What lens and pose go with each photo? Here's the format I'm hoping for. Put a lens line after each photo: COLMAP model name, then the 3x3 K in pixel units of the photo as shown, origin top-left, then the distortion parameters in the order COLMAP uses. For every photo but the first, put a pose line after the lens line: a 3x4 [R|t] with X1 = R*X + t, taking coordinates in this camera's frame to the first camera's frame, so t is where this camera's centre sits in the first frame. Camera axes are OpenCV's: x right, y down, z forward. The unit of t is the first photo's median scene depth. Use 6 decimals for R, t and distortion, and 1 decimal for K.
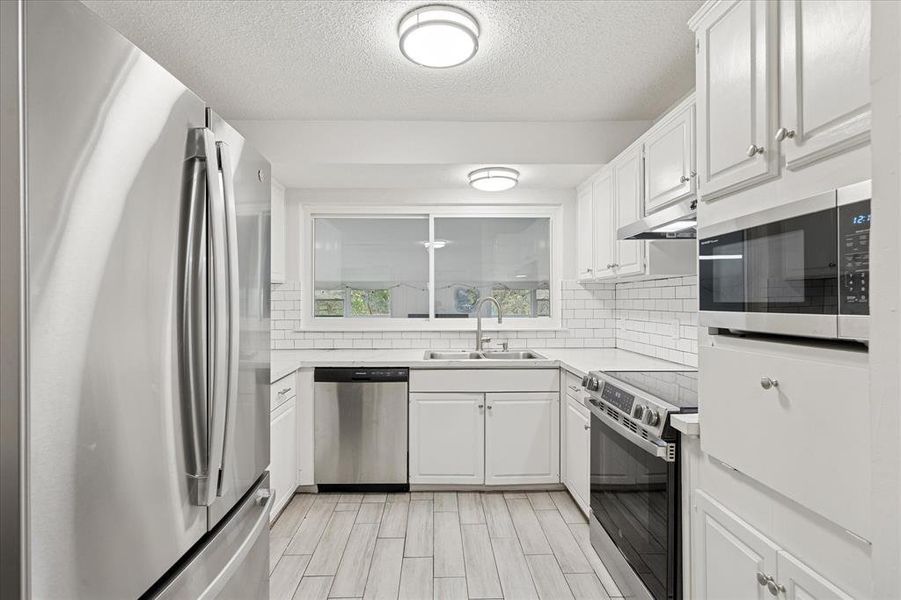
lens RADIAL K [[423.6, 0, 441.6], [0, 423.6, 298.9], [0, 0, 1]] dist [0.000076, -0.000233]
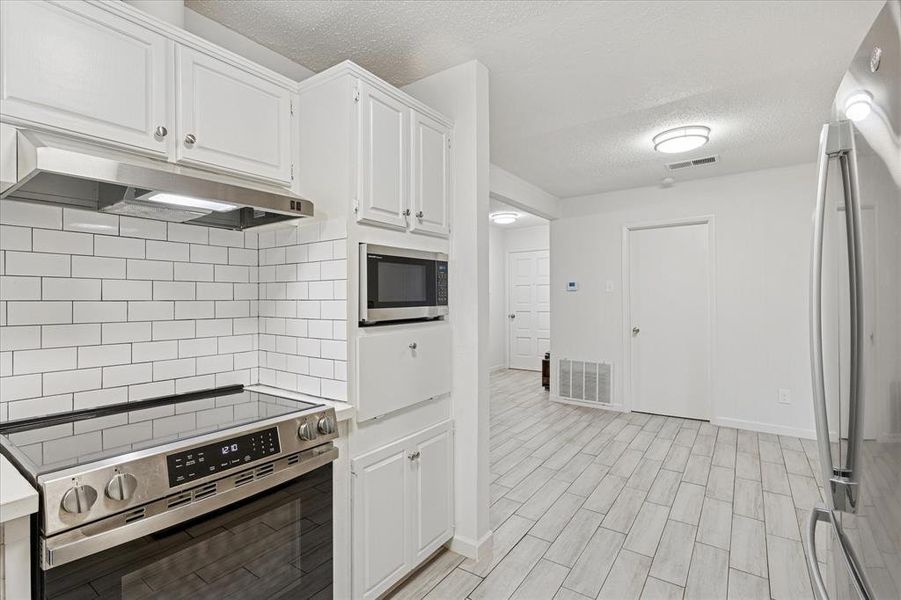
lens RADIAL K [[423.6, 0, 441.6], [0, 423.6, 298.9], [0, 0, 1]] dist [0.000076, -0.000233]
pose [[-0.803875, 0.005691, 0.594771, -0.446924], [0.006135, 0.999980, -0.001276, 0.000812], [-0.594767, 0.002623, -0.803894, 2.621442]]
